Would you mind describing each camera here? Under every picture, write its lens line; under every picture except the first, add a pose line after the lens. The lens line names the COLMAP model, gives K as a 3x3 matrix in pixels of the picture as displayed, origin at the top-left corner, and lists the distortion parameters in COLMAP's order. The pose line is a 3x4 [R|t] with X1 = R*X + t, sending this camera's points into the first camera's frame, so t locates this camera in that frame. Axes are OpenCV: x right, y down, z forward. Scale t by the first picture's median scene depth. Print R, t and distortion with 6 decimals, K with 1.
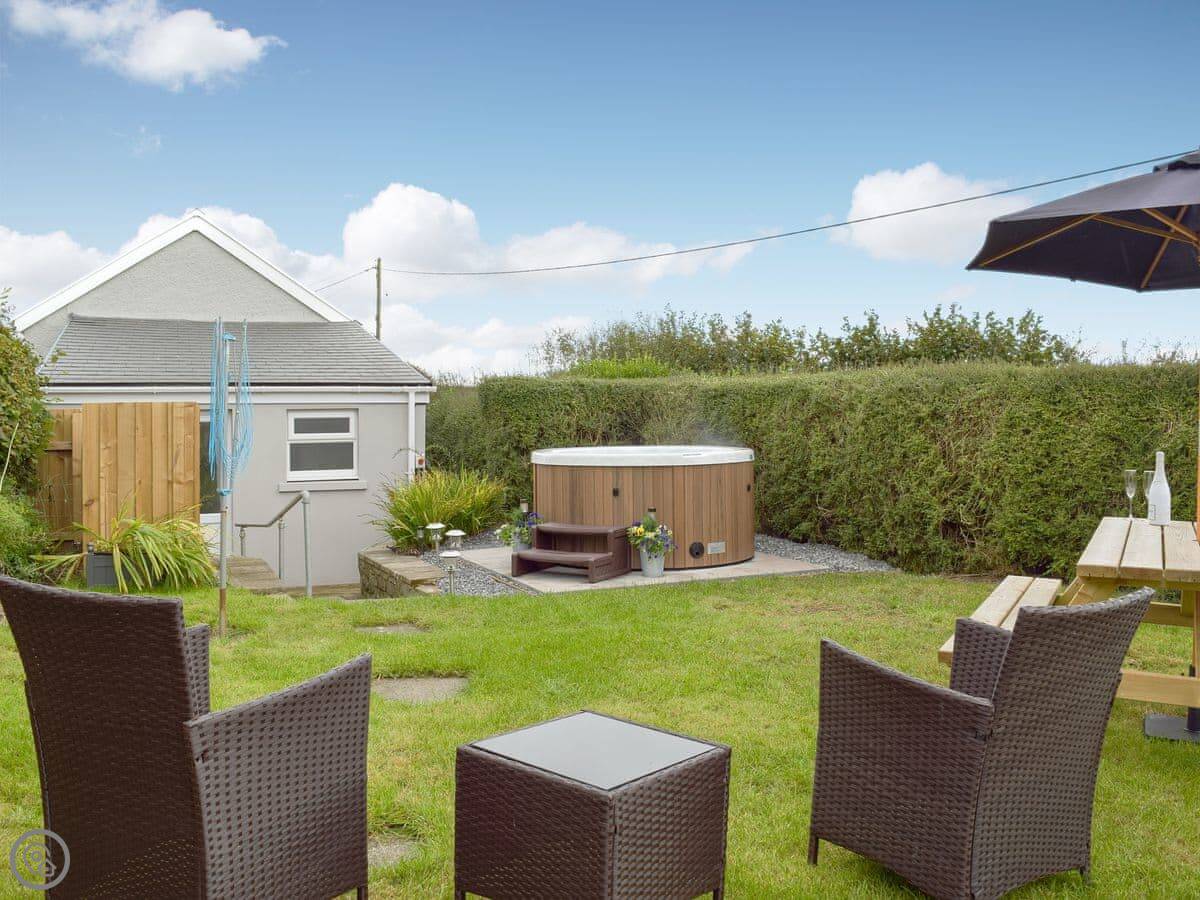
lens RADIAL K [[1134.0, 0, 600.0], [0, 1134.0, 450.0], [0, 0, 1]] dist [-0.053972, -0.008481]
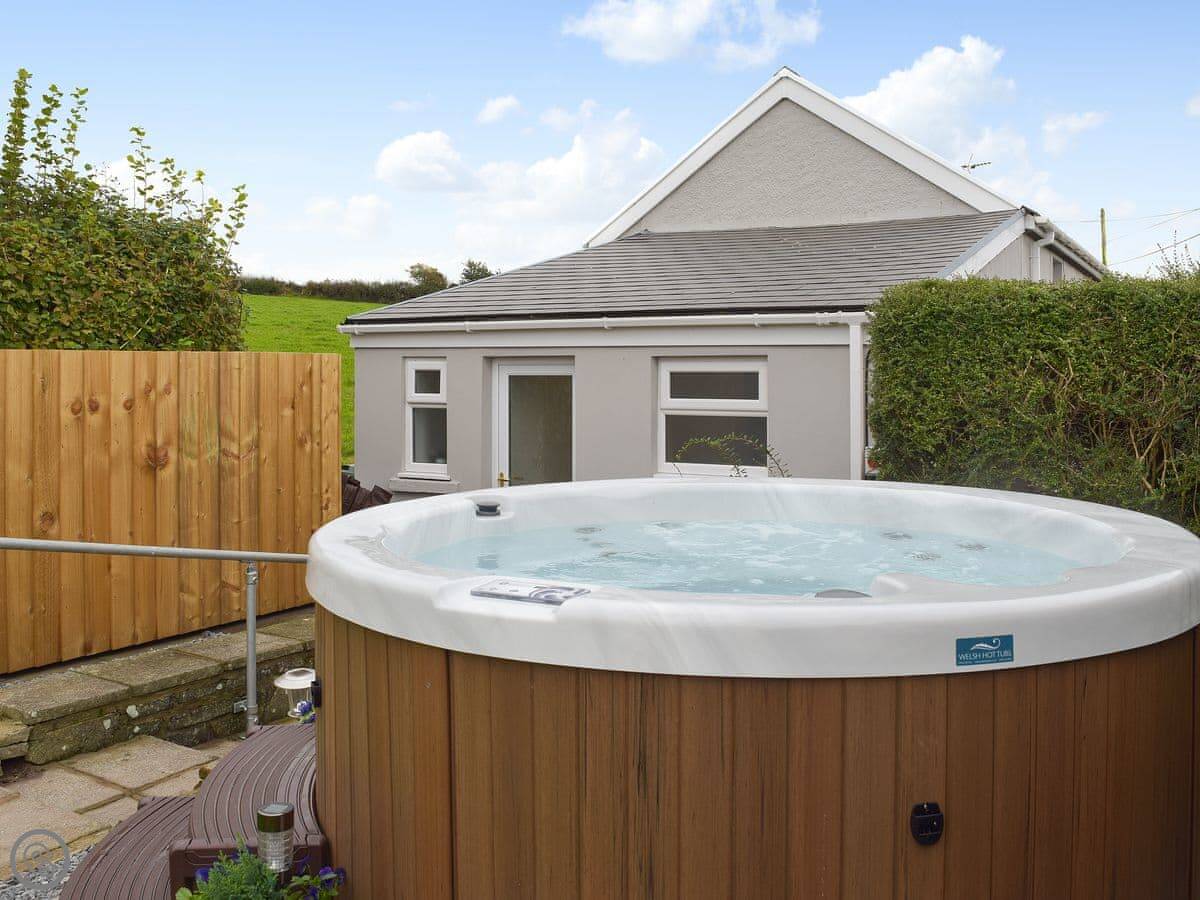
lens RADIAL K [[1134.0, 0, 600.0], [0, 1134.0, 450.0], [0, 0, 1]] dist [-0.053972, -0.008481]
pose [[0.612292, 0.065513, -0.787913, 0.172765], [-0.021532, 0.997573, 0.066213, -0.025980], [0.790338, -0.023577, 0.612217, 0.606779]]
